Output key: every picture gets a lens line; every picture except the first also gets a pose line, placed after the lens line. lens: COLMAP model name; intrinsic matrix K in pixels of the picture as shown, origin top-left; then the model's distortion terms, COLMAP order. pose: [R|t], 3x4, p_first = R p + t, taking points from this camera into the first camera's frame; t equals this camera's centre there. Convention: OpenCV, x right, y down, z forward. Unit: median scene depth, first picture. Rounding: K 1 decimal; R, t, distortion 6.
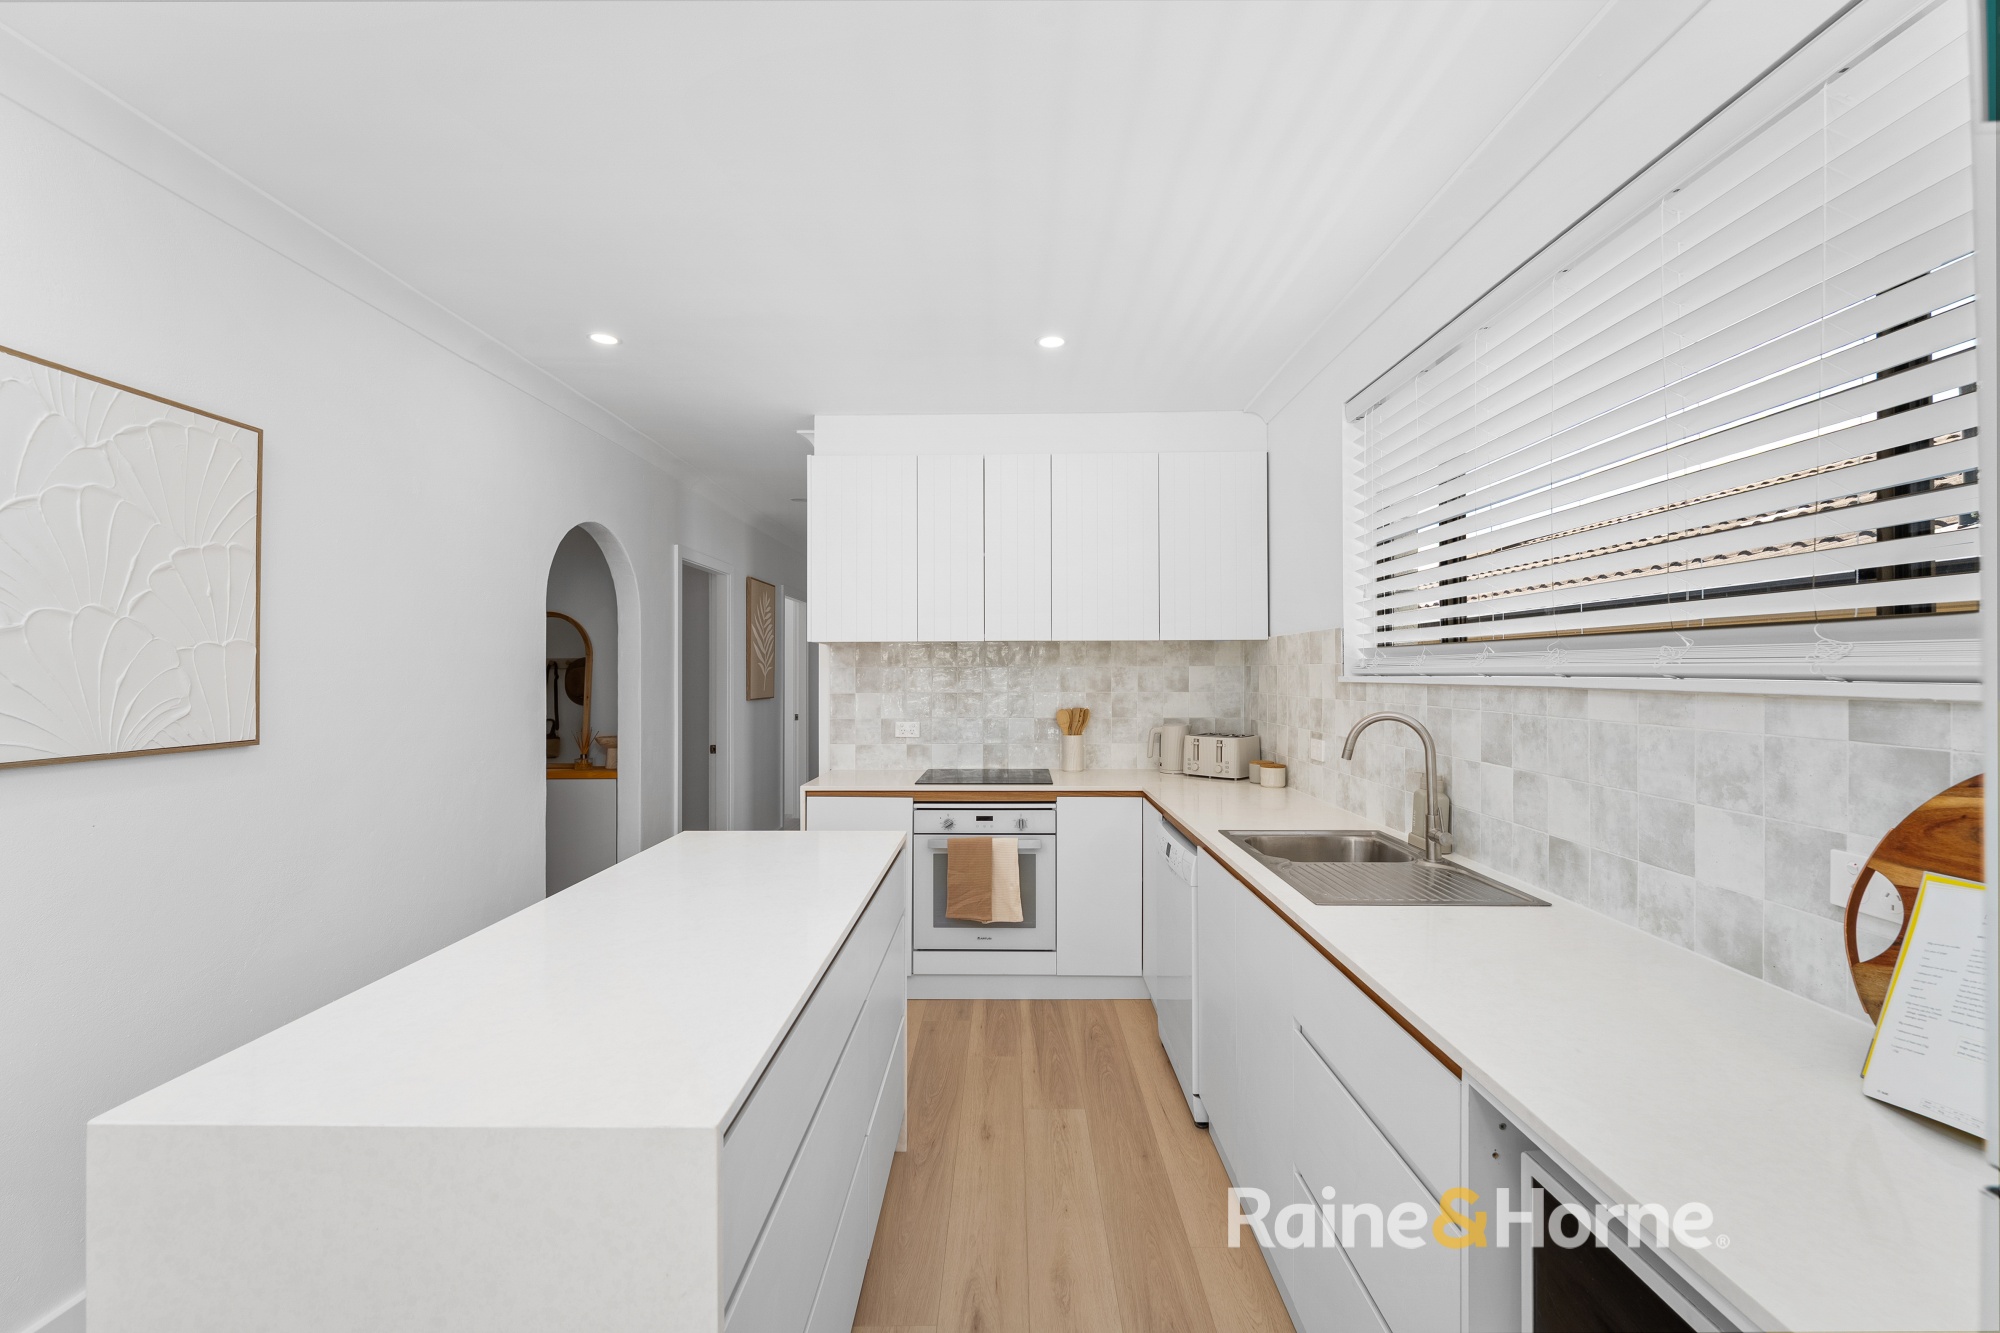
lens RADIAL K [[805.2, 0, 1004.0], [0, 805.2, 681.7], [0, 0, 1]] dist [0.001737, 0.000020]
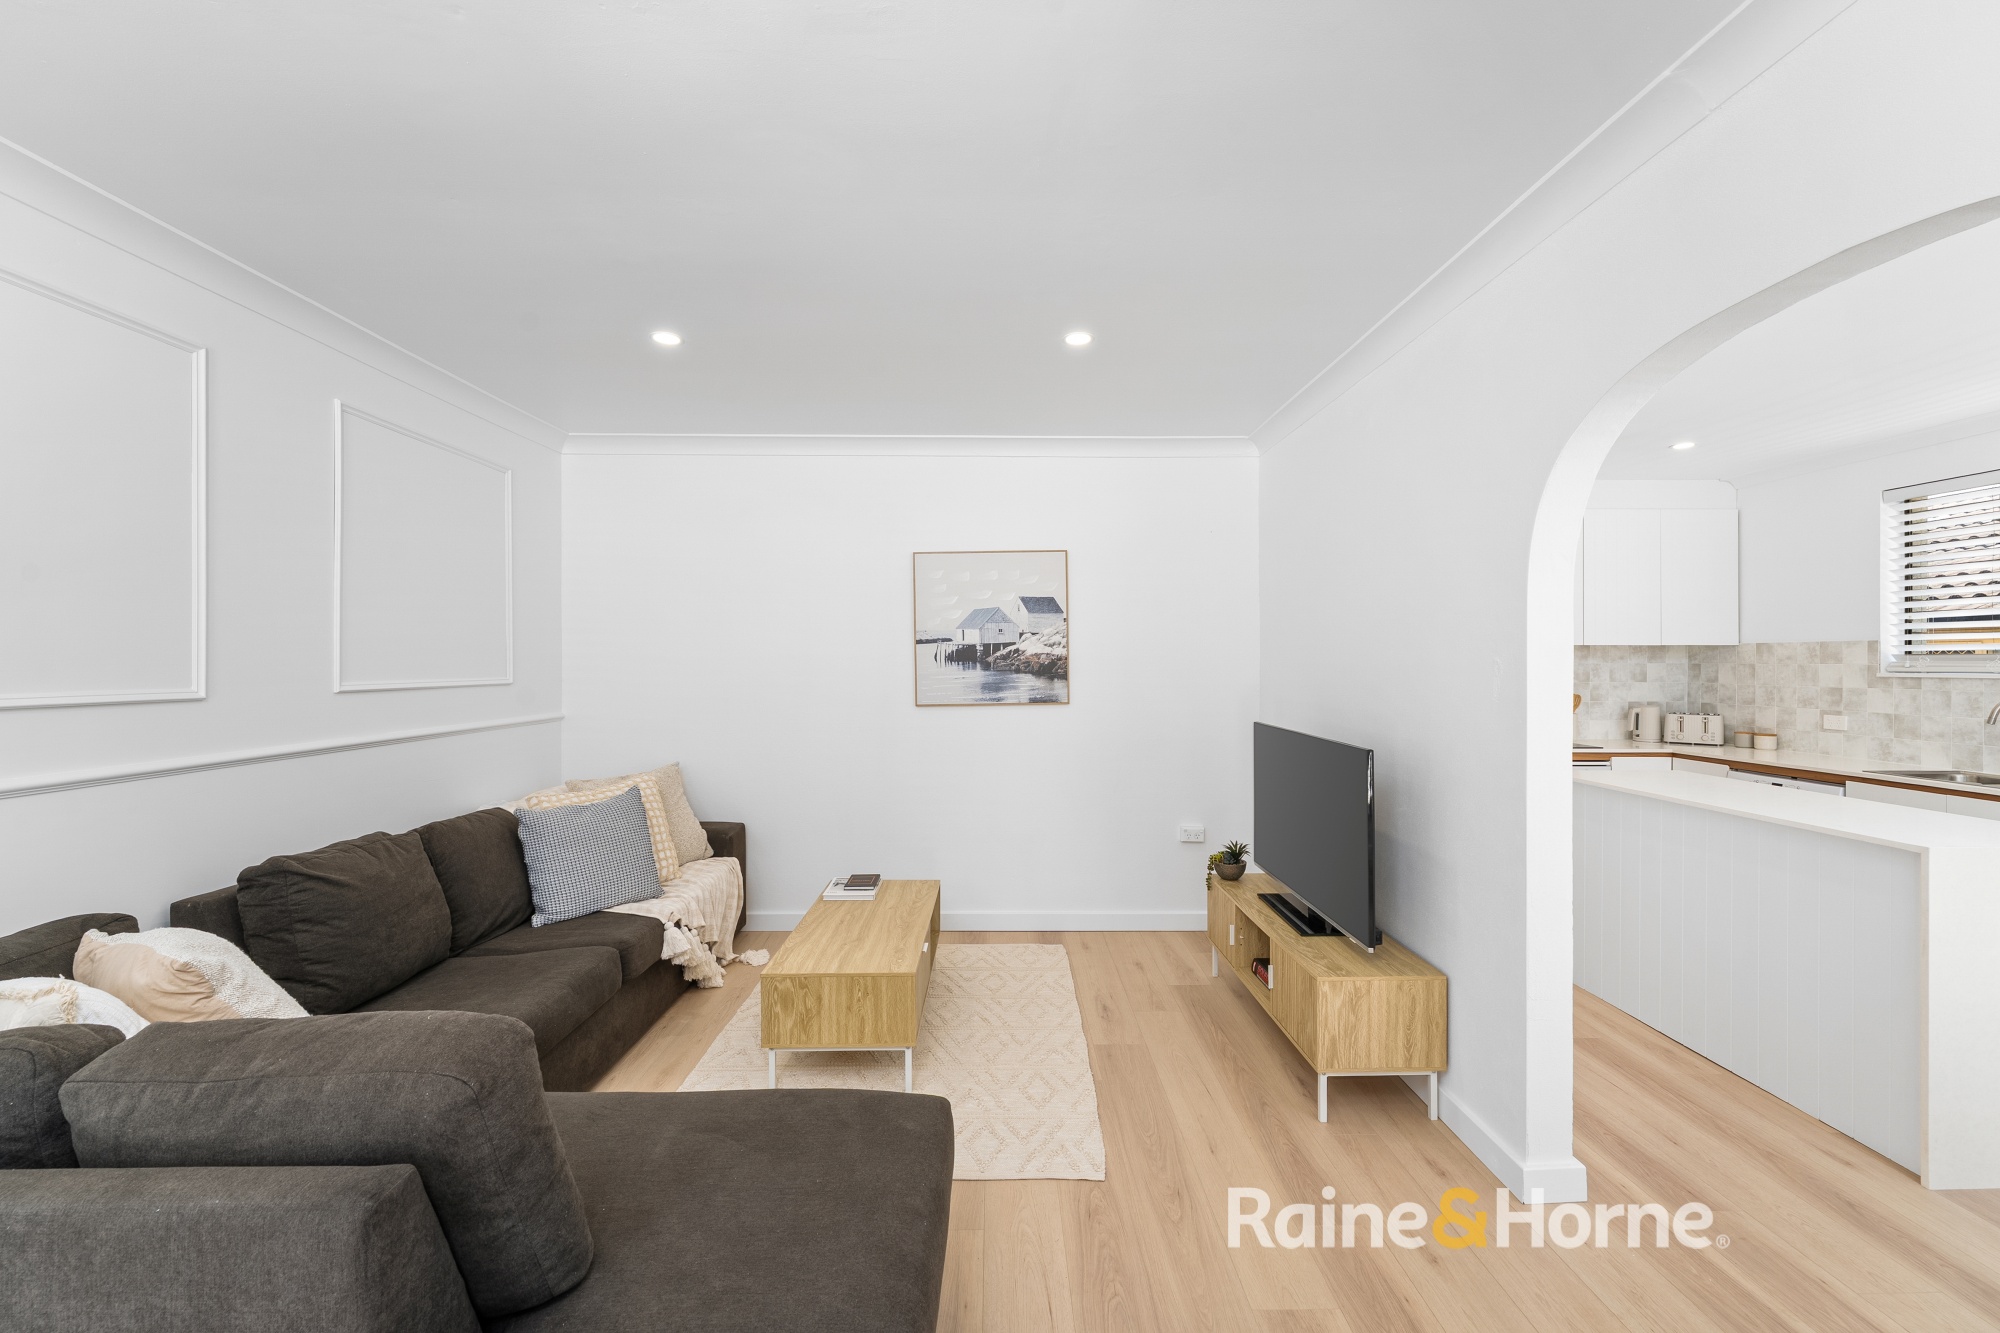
lens RADIAL K [[805.2, 0, 1000.2], [0, 805.2, 650.1], [0, 0, 1]] dist [0.001737, 0.000020]
pose [[0.999988, 0.004423, 0.002170, -1.392605], [-0.004369, 0.999691, -0.024484, -0.005622], [-0.002277, 0.024474, 0.999698, -0.571713]]
